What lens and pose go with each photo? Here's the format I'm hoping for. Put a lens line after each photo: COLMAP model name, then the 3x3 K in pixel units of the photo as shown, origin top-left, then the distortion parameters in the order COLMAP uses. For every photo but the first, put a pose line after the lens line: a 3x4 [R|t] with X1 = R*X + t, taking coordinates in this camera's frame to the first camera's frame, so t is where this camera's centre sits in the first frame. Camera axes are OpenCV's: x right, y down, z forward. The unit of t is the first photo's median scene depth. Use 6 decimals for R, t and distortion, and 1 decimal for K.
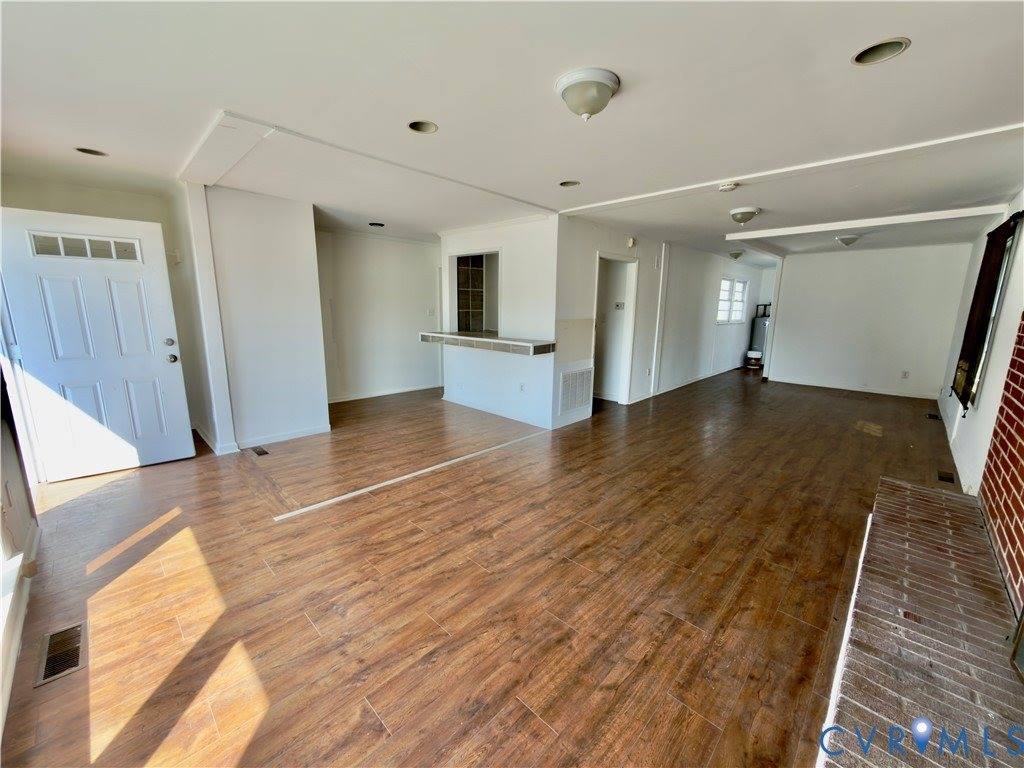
lens RADIAL K [[407.7, 0, 511.4], [0, 407.7, 384.5], [0, 0, 1]] dist [-0.004268, 0.000126]
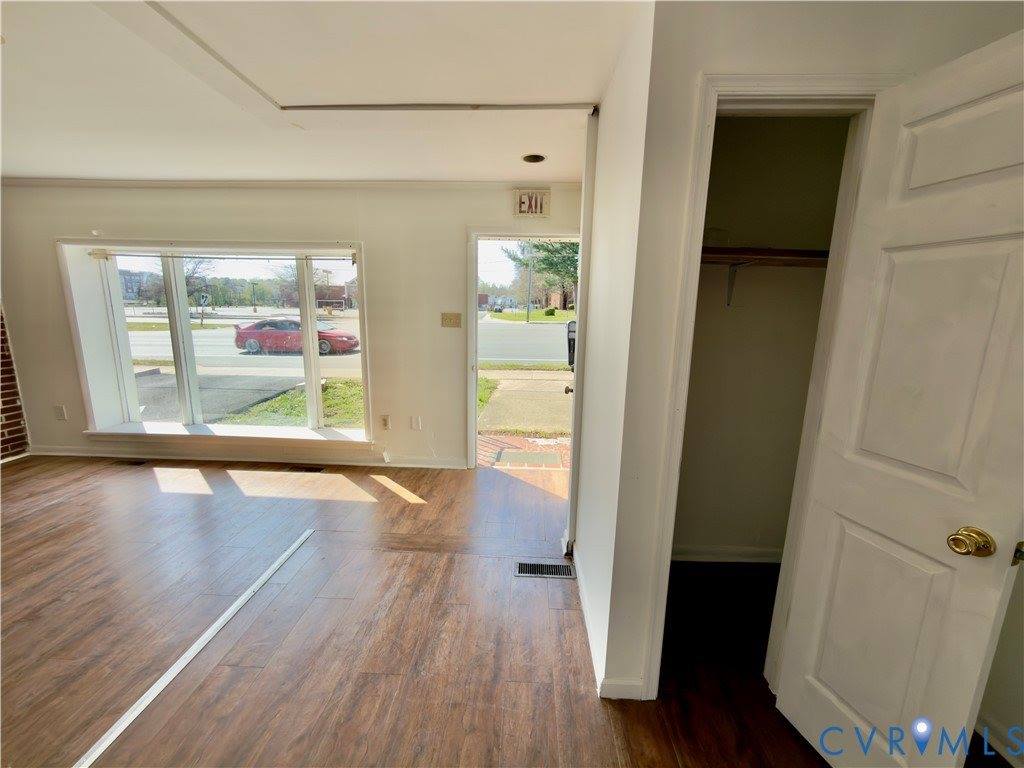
lens RADIAL K [[407.7, 0, 516.2], [0, 407.7, 385.2], [0, 0, 1]] dist [-0.004268, 0.000126]
pose [[-0.741572, 0.097779, -0.663710, -0.370063], [-0.158537, 0.935759, 0.314993, -0.427635], [0.651872, 0.338813, -0.678431, 2.085724]]
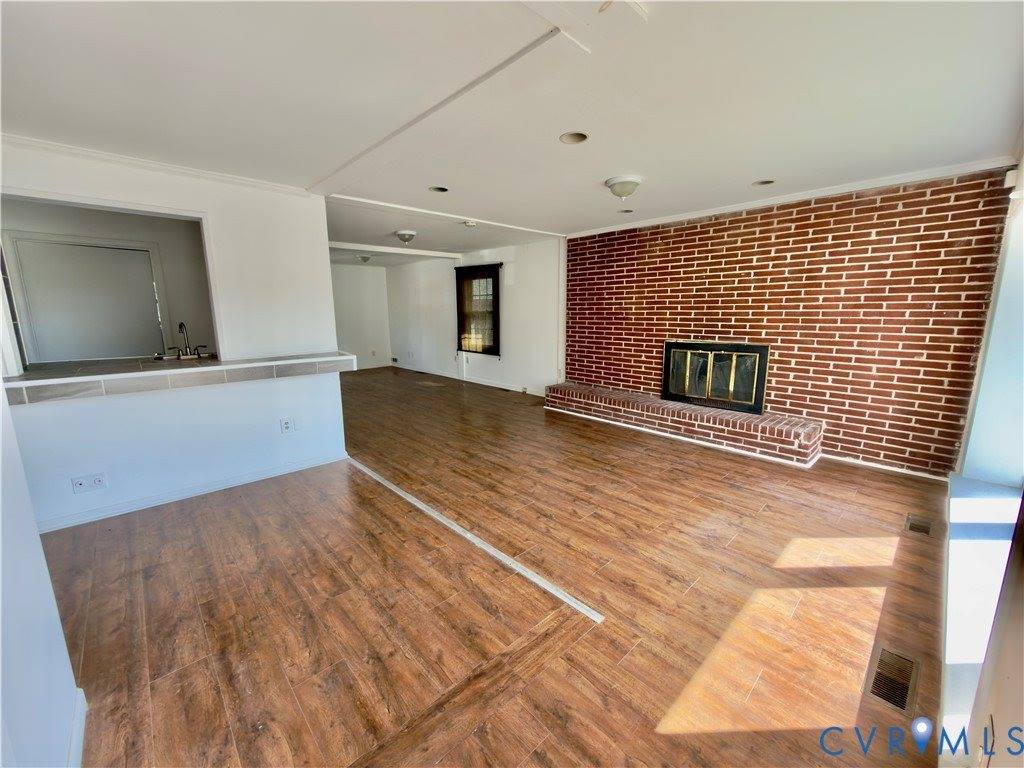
lens RADIAL K [[407.7, 0, 514.0], [0, 407.7, 381.9], [0, 0, 1]] dist [-0.004268, 0.000126]
pose [[0.047502, -0.189165, 0.980796, -1.323468], [0.199135, 0.963987, 0.176278, -0.230691], [-0.978820, 0.186938, 0.083460, 1.128771]]
